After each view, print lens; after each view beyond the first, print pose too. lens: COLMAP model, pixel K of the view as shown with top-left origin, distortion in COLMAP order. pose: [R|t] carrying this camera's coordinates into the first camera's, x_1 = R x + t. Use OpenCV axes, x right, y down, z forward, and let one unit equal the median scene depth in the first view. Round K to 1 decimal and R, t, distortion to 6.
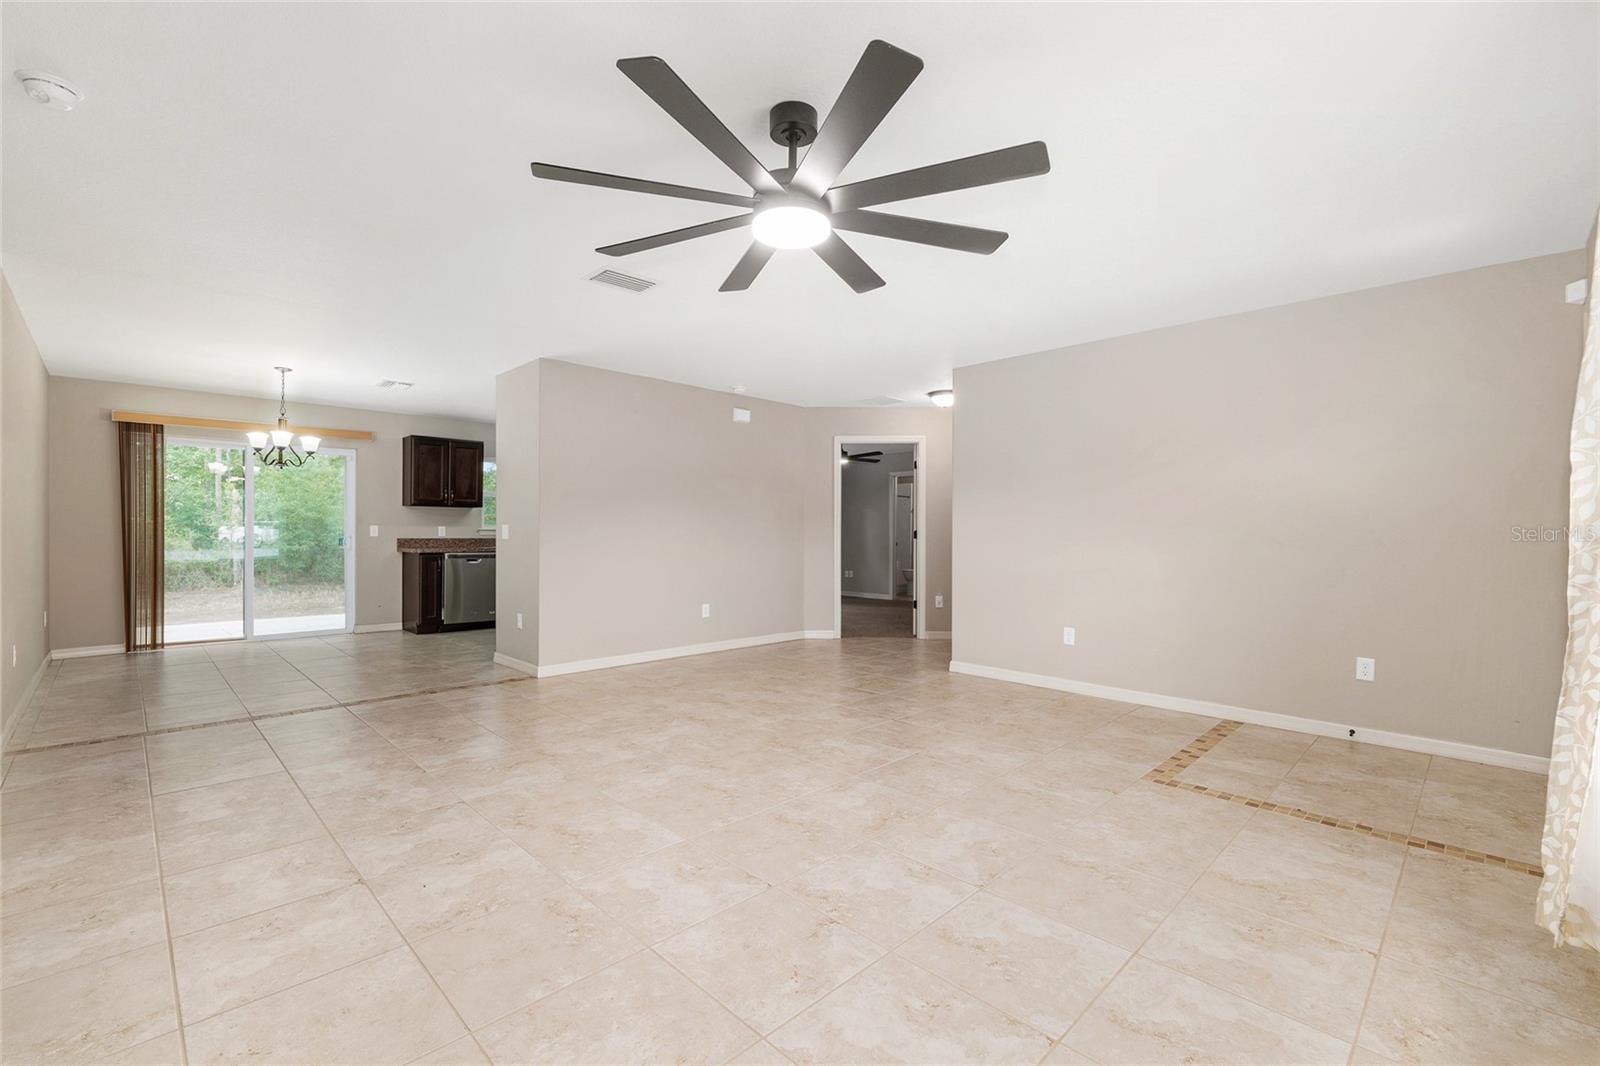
lens RADIAL K [[694.0, 0, 793.5], [0, 694.0, 532.6], [0, 0, 1]] dist [-0.002153, -0.000304]
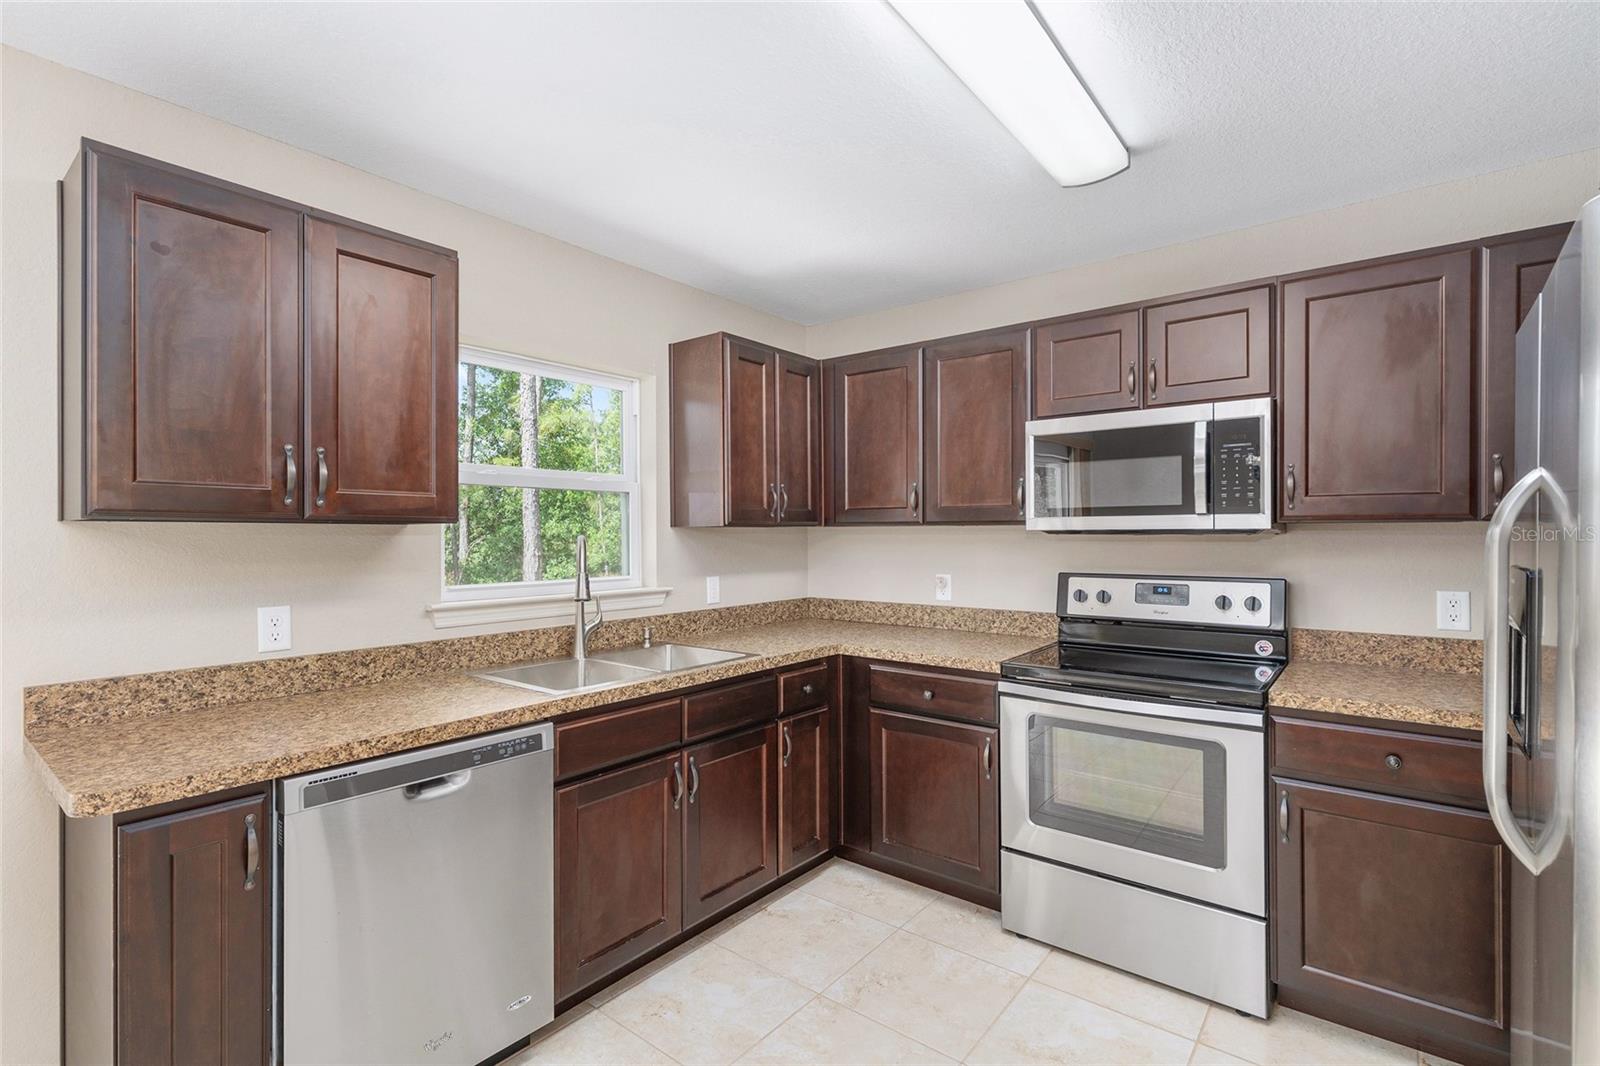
lens RADIAL K [[740.3, 0, 794.6], [0, 740.3, 534.0], [0, 0, 1]] dist [0.000915, -0.000060]
pose [[0.992503, -0.009160, 0.121877, -0.768091], [0.009249, 0.999957, -0.000162, -0.067088], [-0.121870, 0.001288, 0.992545, 1.546334]]
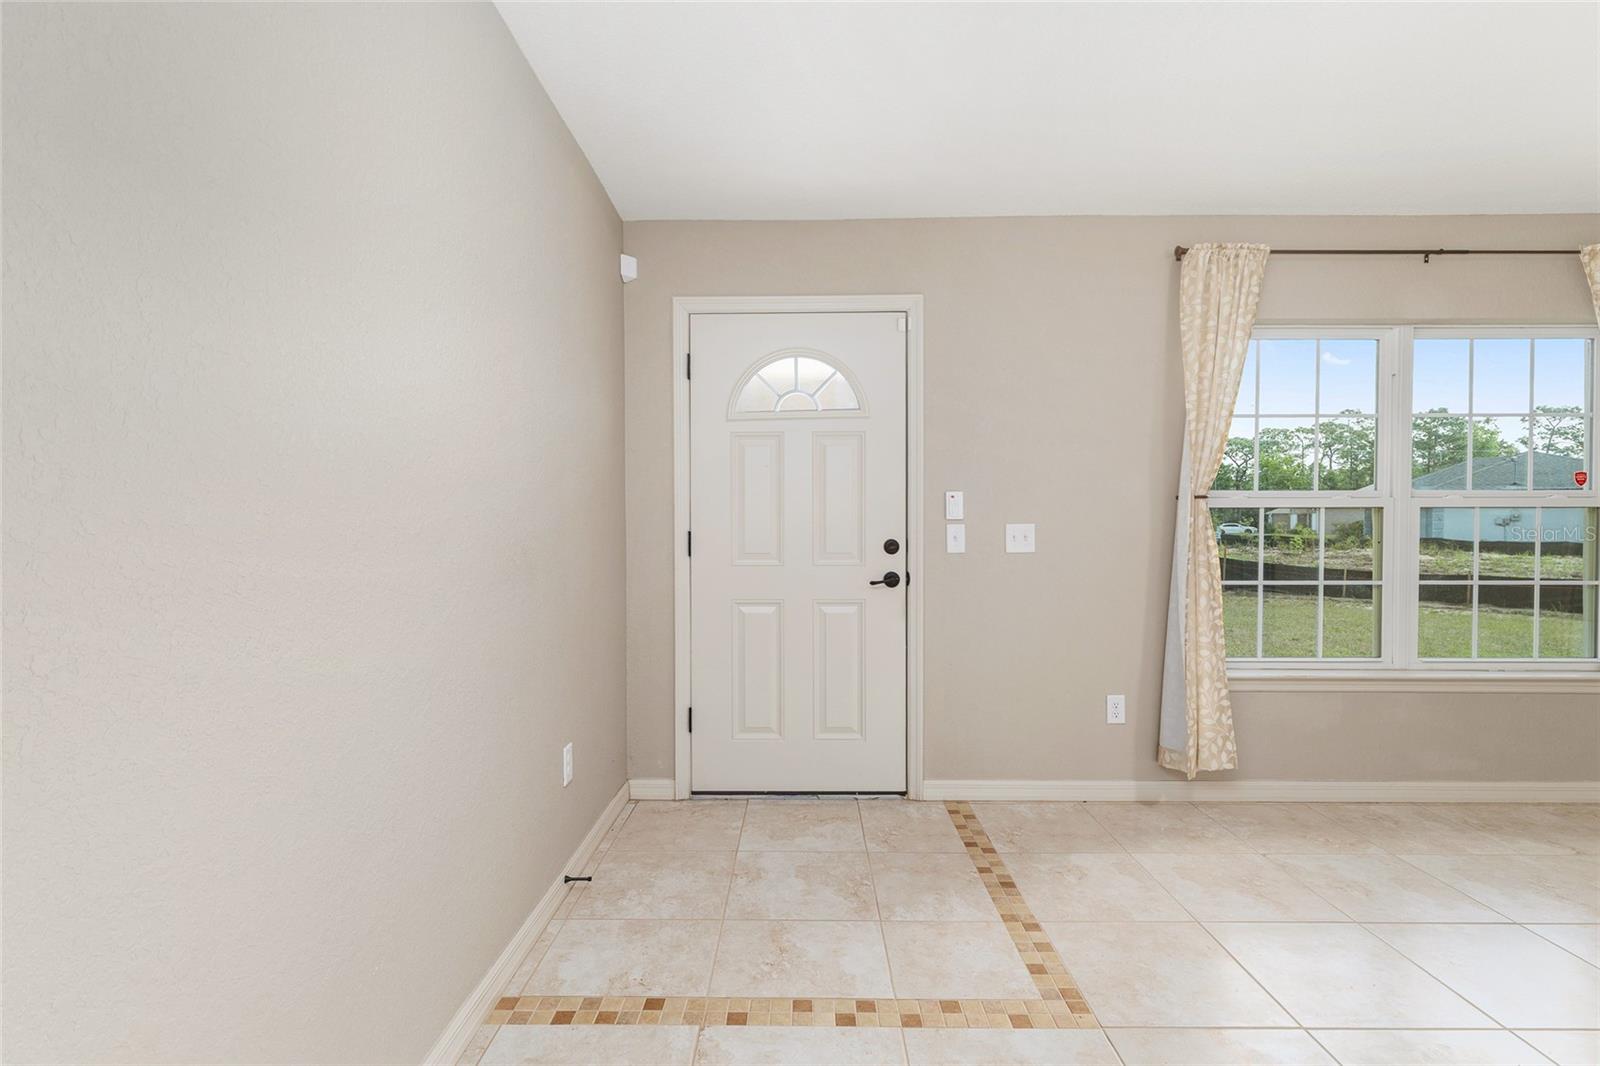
lens RADIAL K [[740.3, 0, 794.6], [0, 740.3, 534.0], [0, 0, 1]] dist [0.000915, -0.000060]
pose [[-0.705069, -0.007595, 0.709098, 0.231833], [0.001170, 0.999929, 0.011873, -0.007022], [-0.709138, 0.009201, -0.705010, 1.270664]]
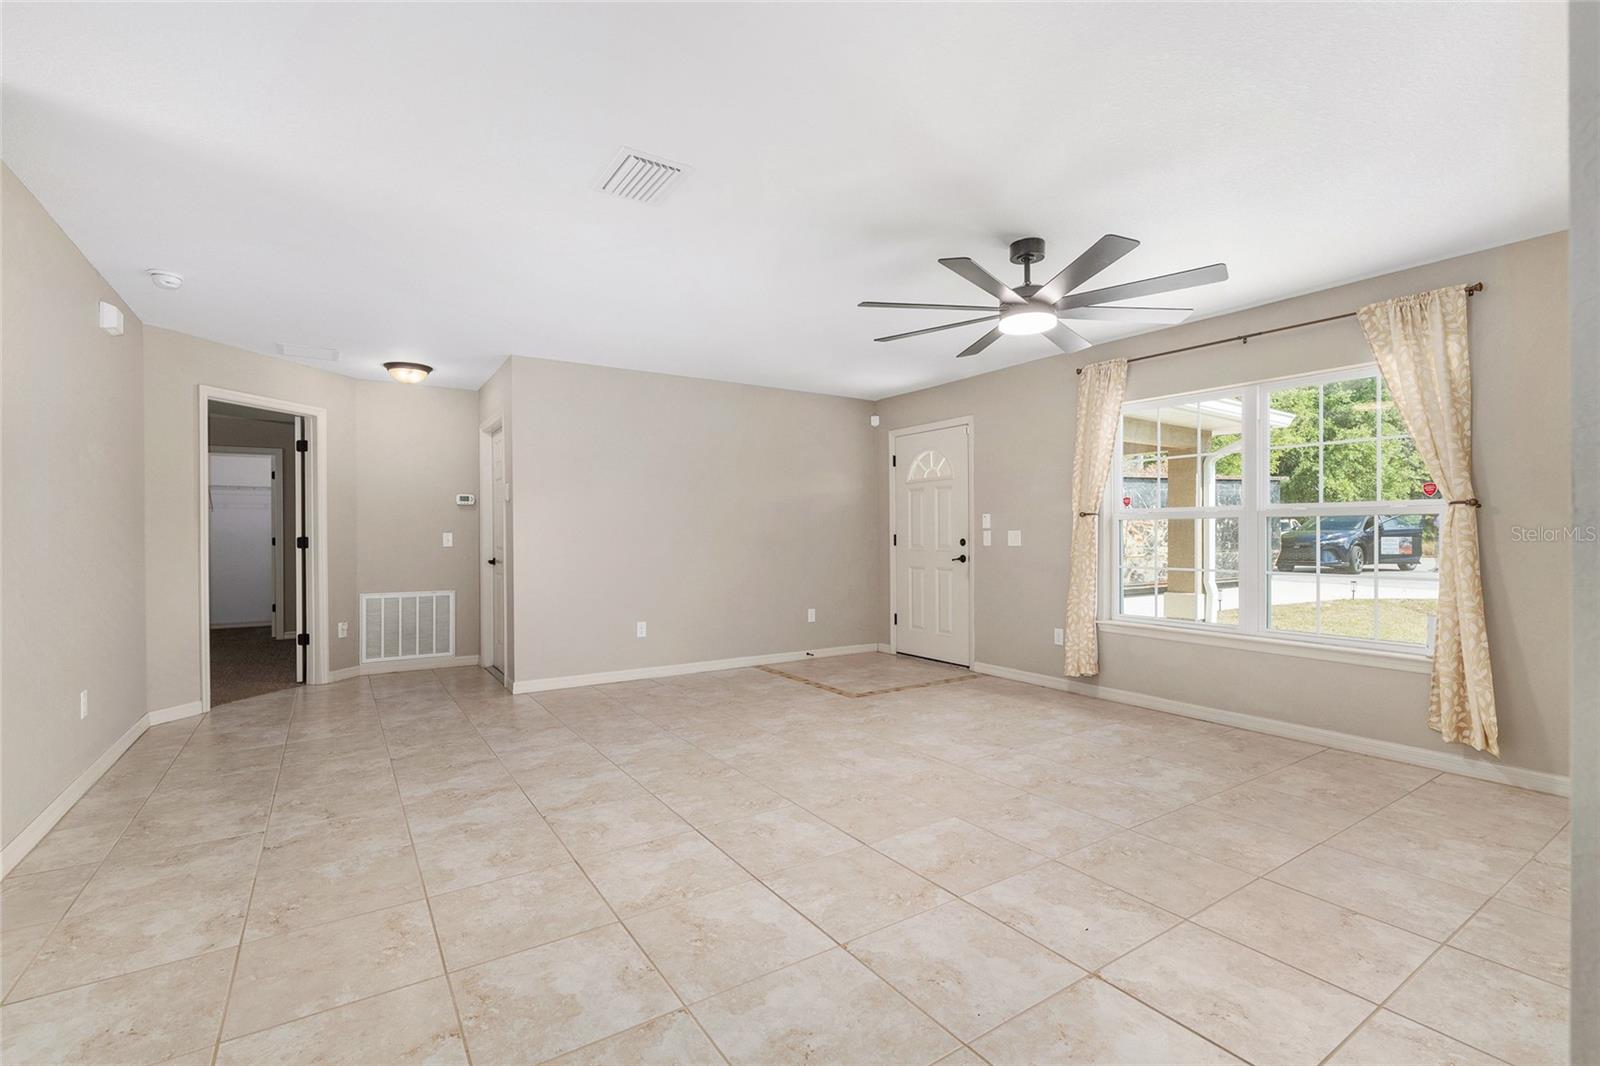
lens RADIAL K [[707.2, 0, 797.0], [0, 707.2, 534.6], [0, 0, 1]] dist [-0.002577, -0.000336]
pose [[0.190266, -0.006022, 0.981714, -0.864107], [0.007602, 0.999960, 0.004660, -0.009962], [-0.981703, 0.006577, 0.190304, 0.681403]]
